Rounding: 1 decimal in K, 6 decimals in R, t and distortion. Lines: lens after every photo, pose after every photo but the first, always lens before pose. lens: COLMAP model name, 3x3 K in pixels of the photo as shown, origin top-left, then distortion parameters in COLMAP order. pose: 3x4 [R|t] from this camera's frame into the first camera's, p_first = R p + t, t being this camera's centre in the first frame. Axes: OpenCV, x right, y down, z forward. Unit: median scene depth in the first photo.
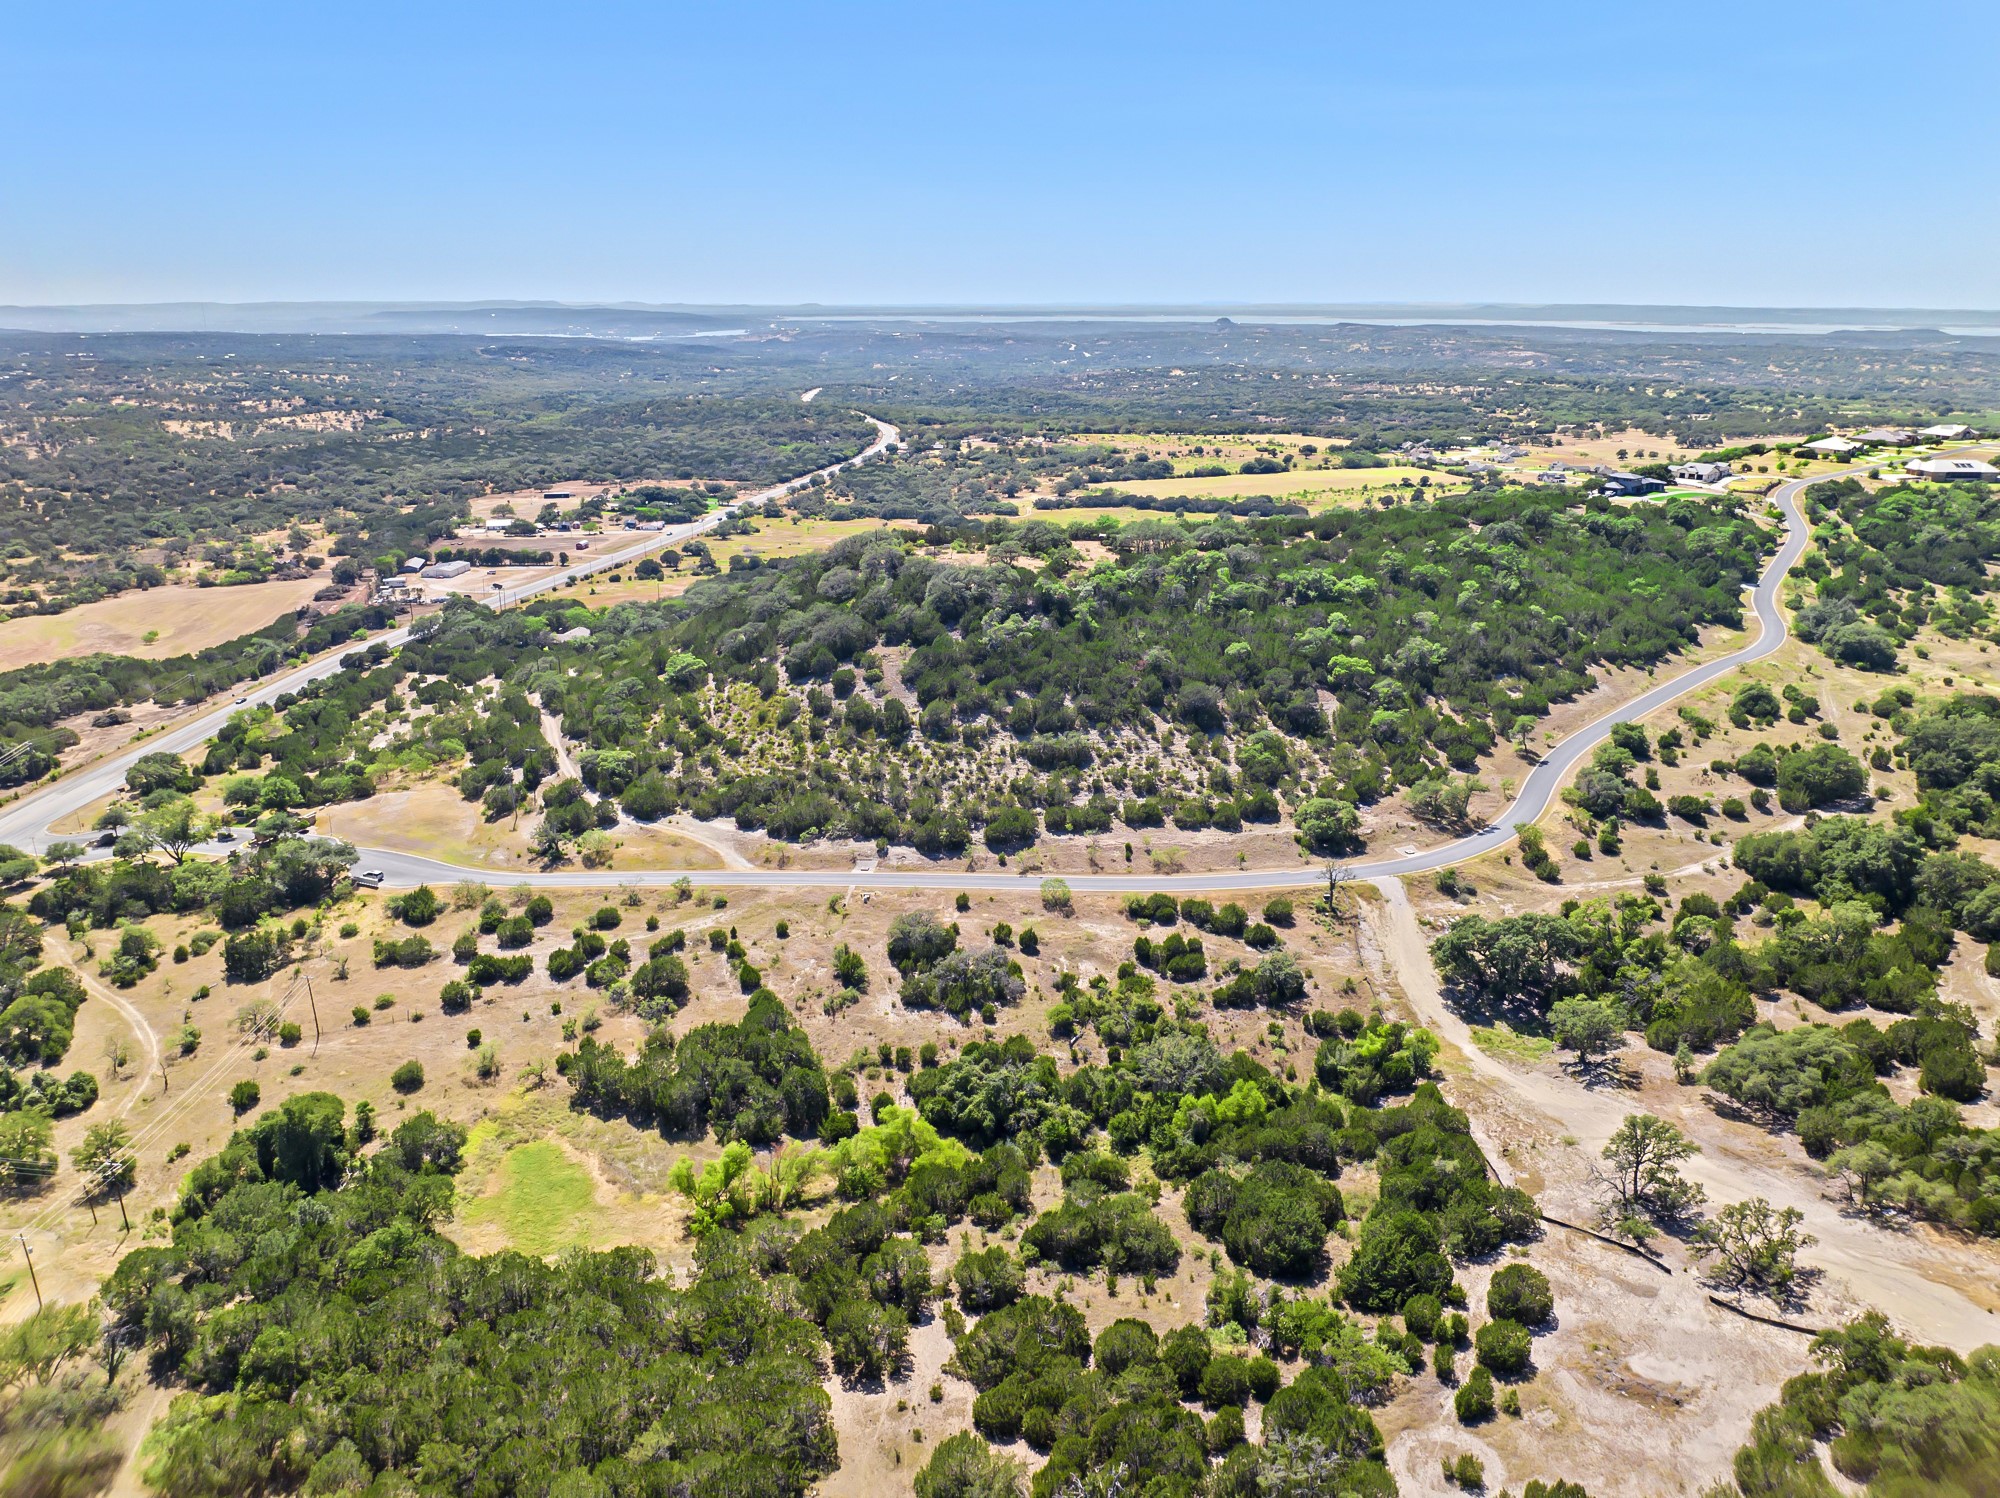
lens RADIAL K [[1400.8, 0, 994.2], [0, 1400.8, 747.9], [0, 0, 1]] dist [-0.029793, 0.000850]
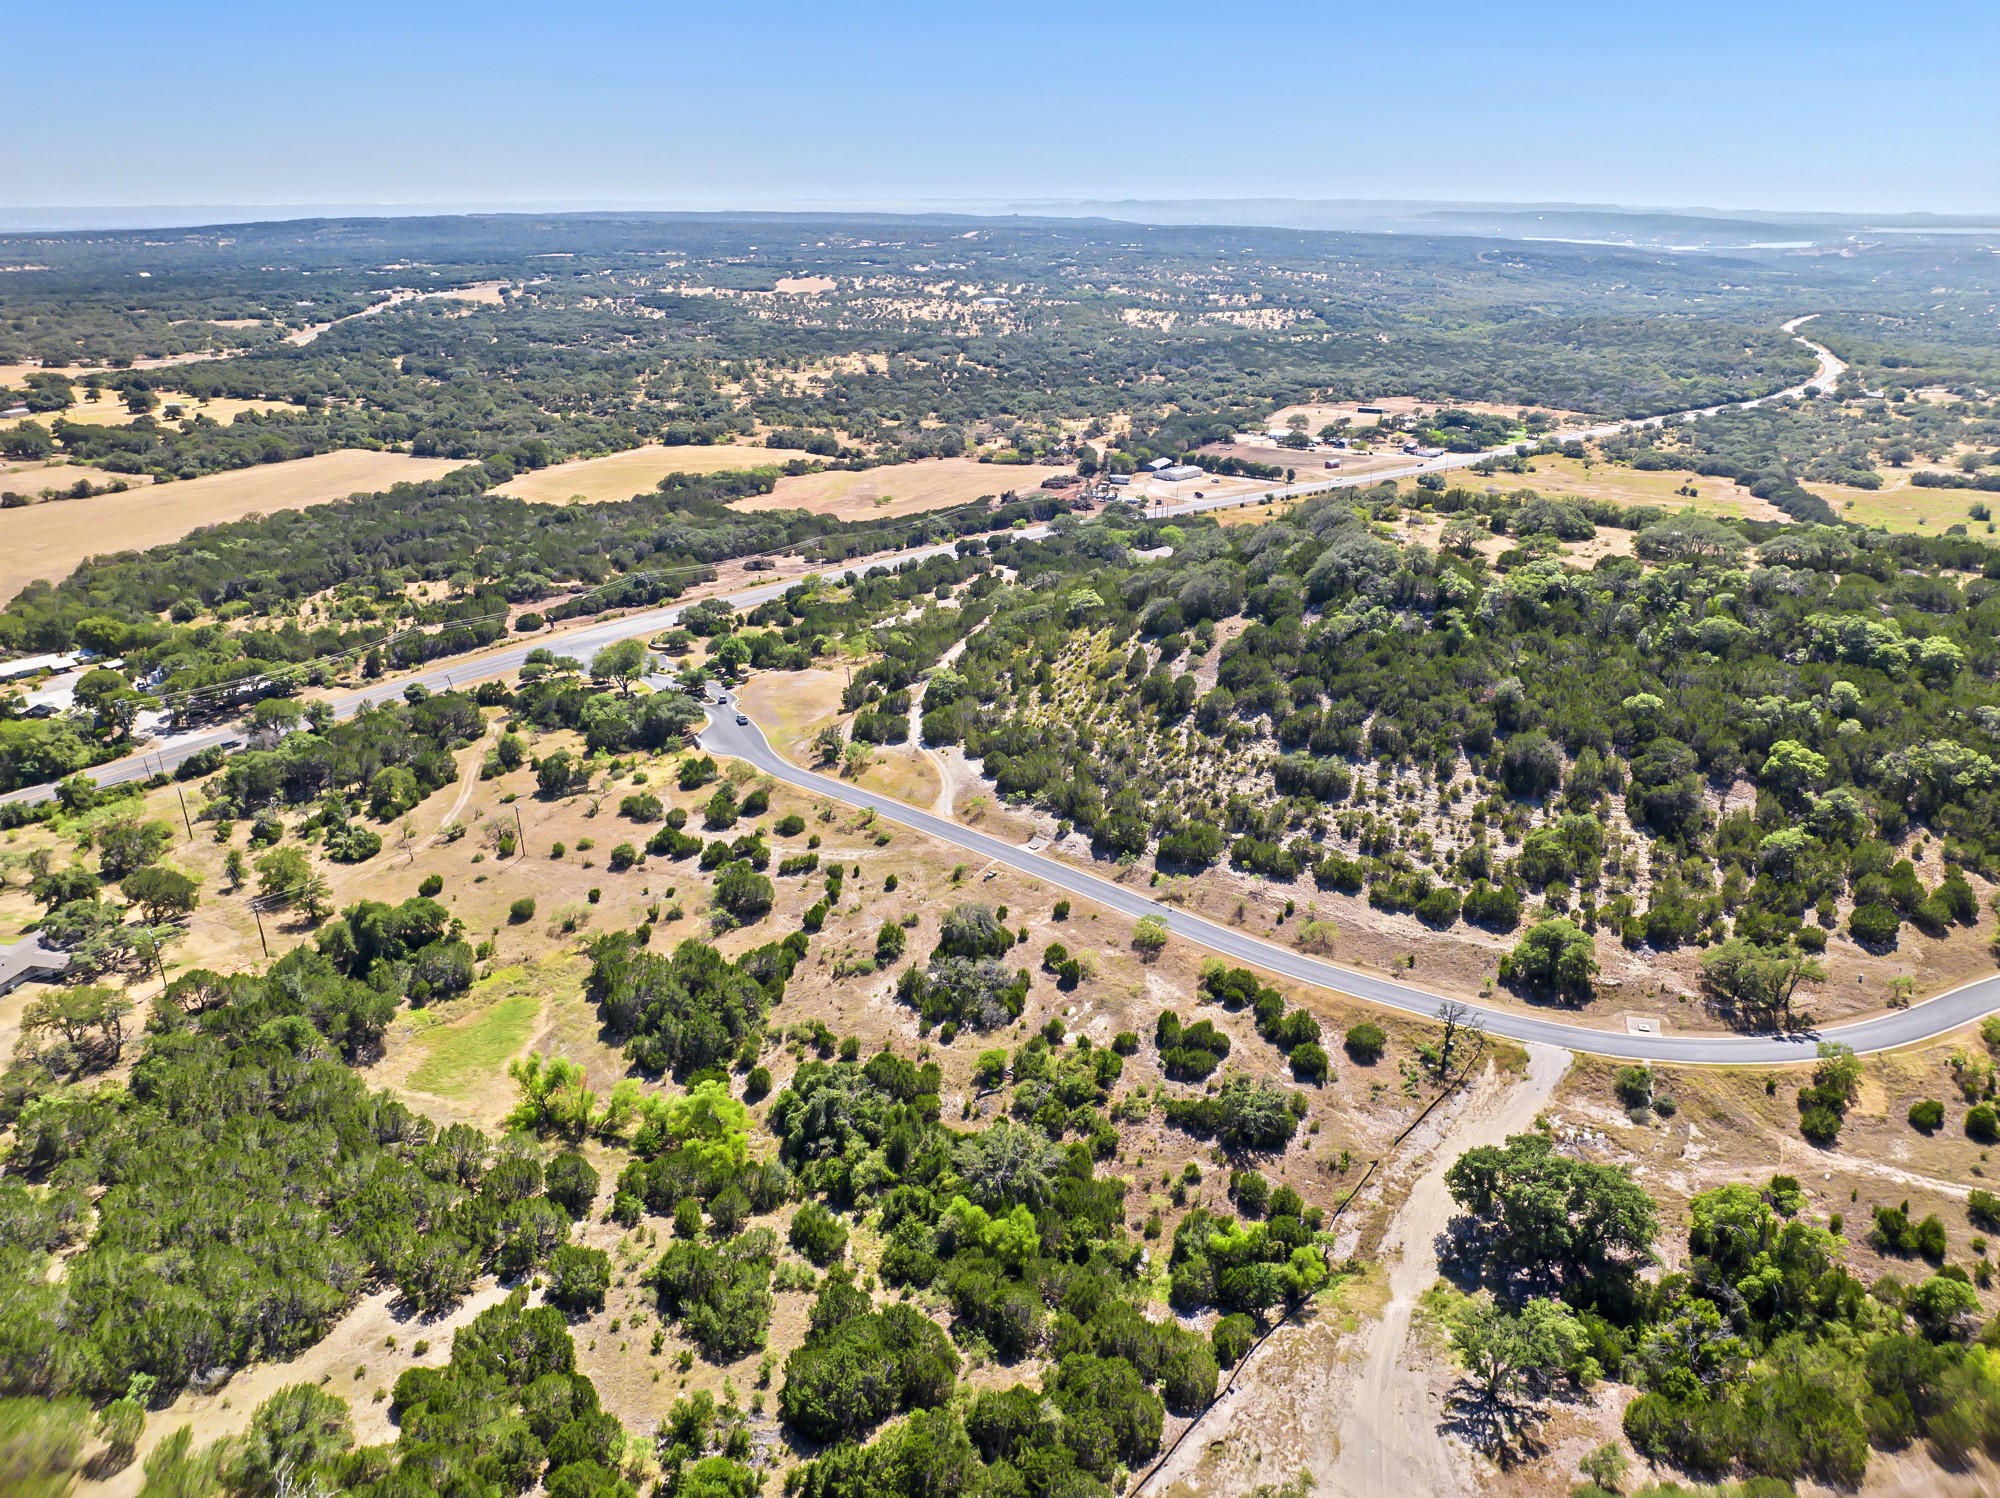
lens RADIAL K [[1400.8, 0, 1021.1], [0, 1400.8, 747.9], [0, 0, 1]] dist [-0.029793, 0.000850]
pose [[0.787413, 0.227263, -0.573003, 0.407437], [-0.190781, 0.973764, 0.124044, -0.089600], [0.586160, 0.011644, 0.810112, 0.226464]]
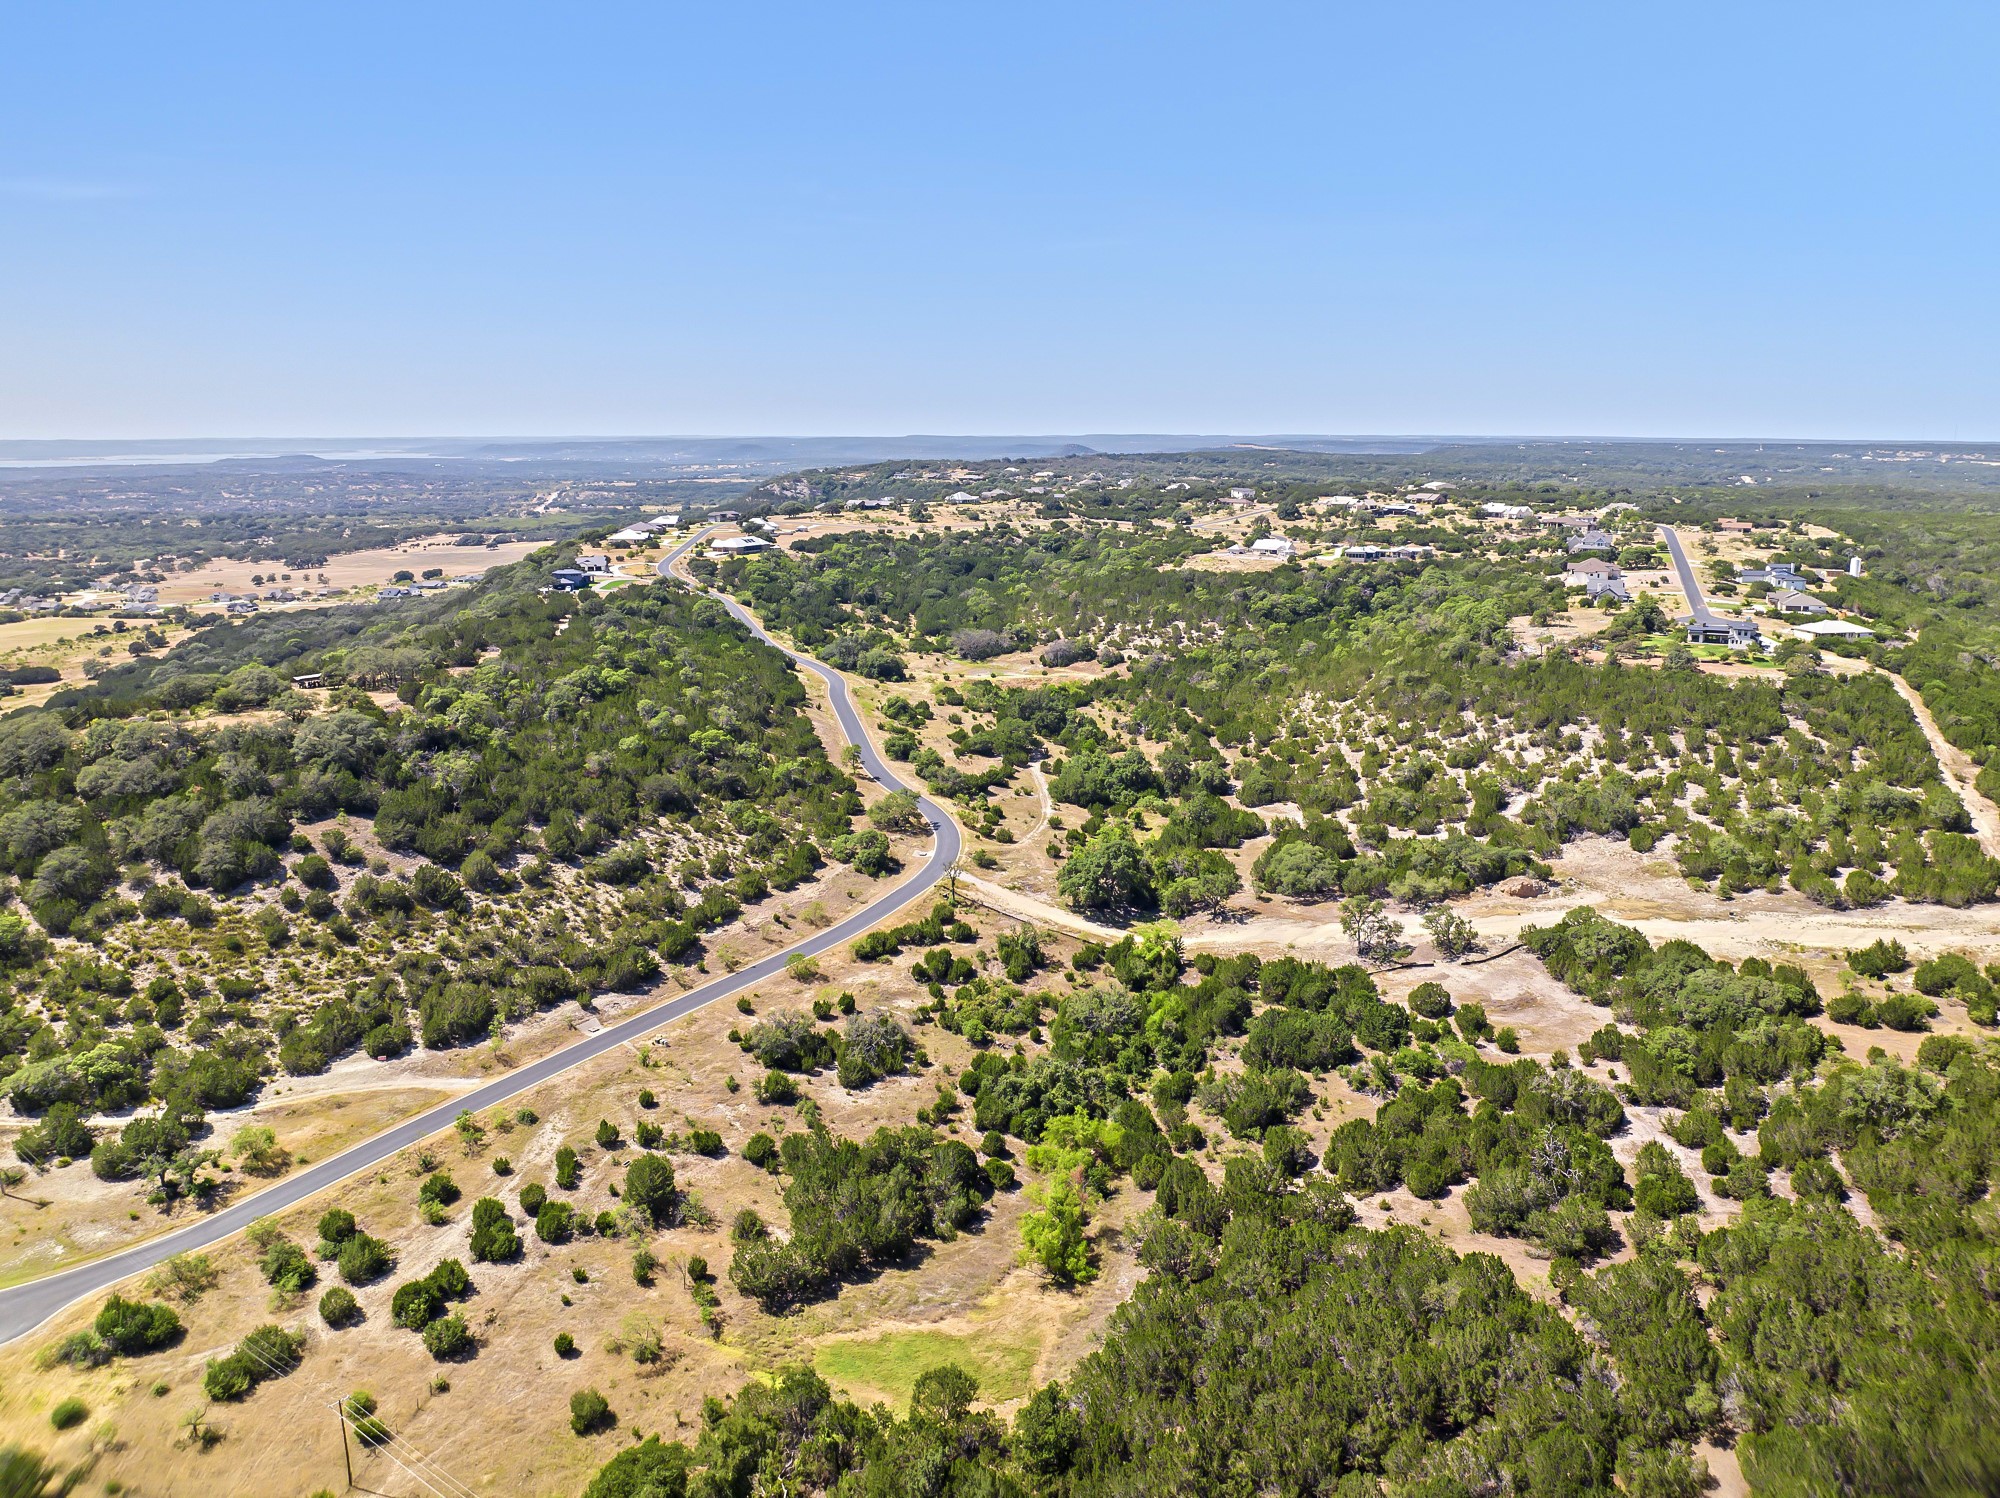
lens RADIAL K [[1400.8, 0, 1018.5], [0, 1400.8, 742.3], [0, 0, 1]] dist [-0.029793, 0.000850]
pose [[0.491341, -0.191457, 0.849664, -0.652282], [0.269200, 0.961156, 0.060908, -0.067455], [-0.828321, 0.198803, 0.523795, 0.267653]]
